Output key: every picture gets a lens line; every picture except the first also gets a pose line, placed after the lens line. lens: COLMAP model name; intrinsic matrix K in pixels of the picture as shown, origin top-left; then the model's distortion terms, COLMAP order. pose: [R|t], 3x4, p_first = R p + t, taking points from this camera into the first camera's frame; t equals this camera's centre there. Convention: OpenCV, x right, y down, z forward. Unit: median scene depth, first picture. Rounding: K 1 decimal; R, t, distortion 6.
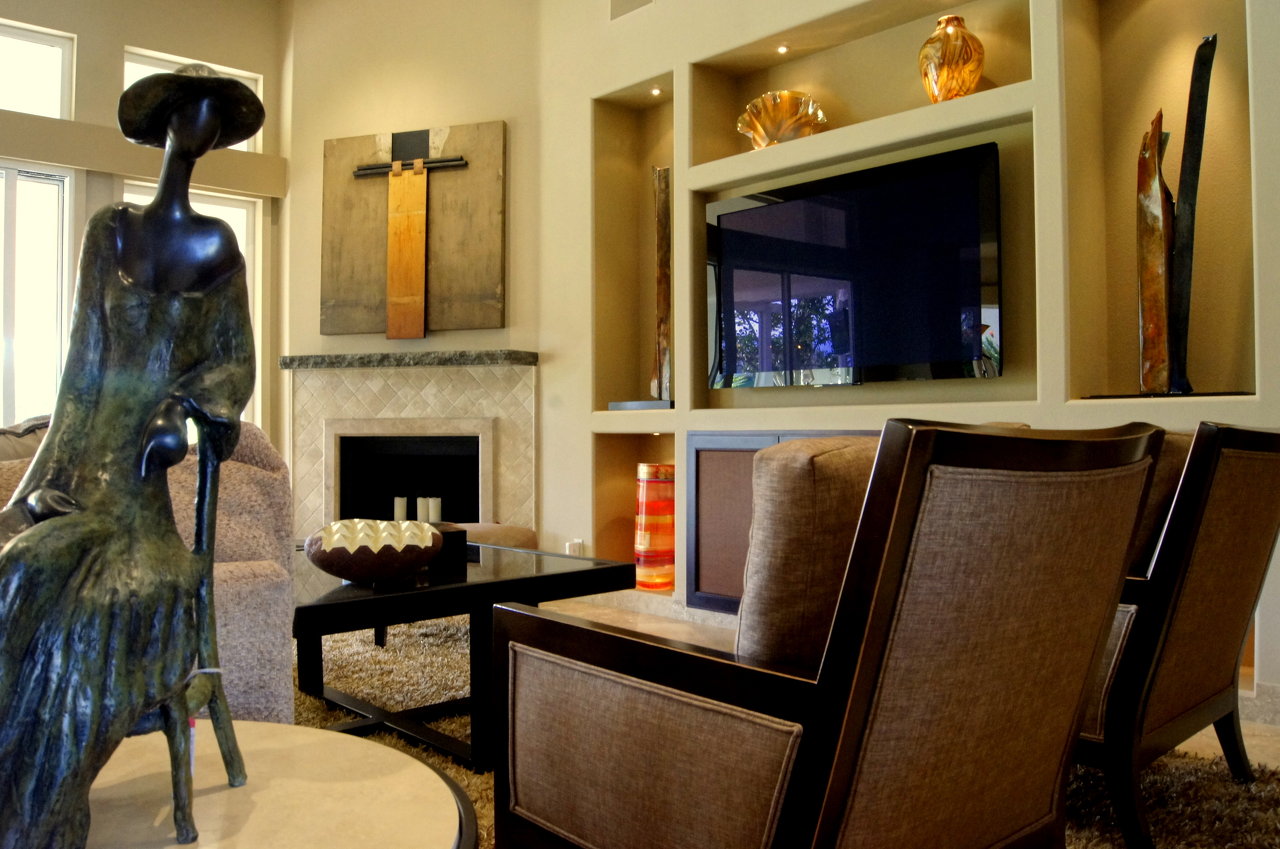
lens RADIAL K [[1017.2, 0, 641.3], [0, 1017.2, 394.1], [0, 0, 1]] dist [-0.001459, -0.001016]
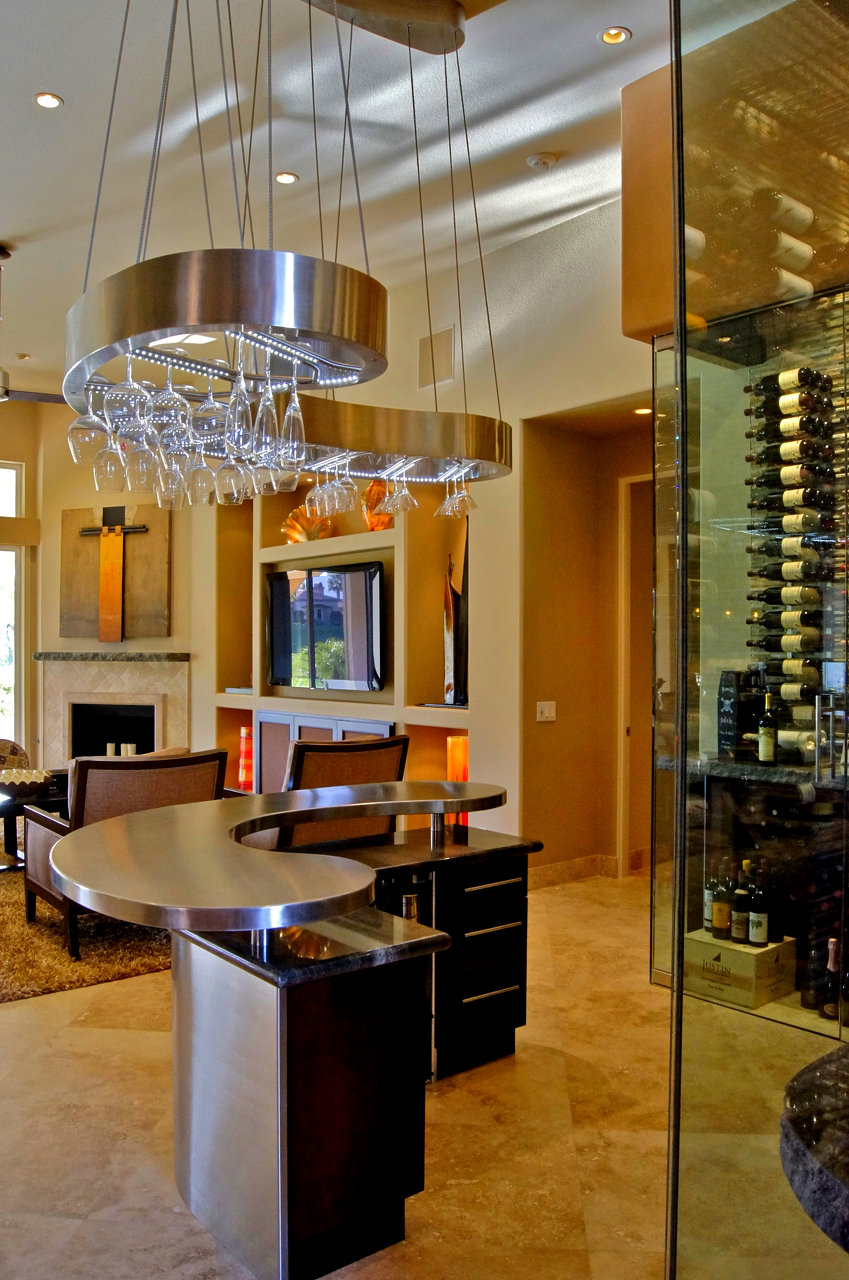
lens RADIAL K [[1017.2, 0, 424.5], [0, 1017.2, 640.0], [0, 0, 1]] dist [-0.001459, -0.001016]
pose [[0.997642, 0.004072, -0.068506, 0.356186], [-0.002244, 0.999640, 0.026735, -0.101023], [0.068591, -0.026518, 0.997292, -0.521347]]
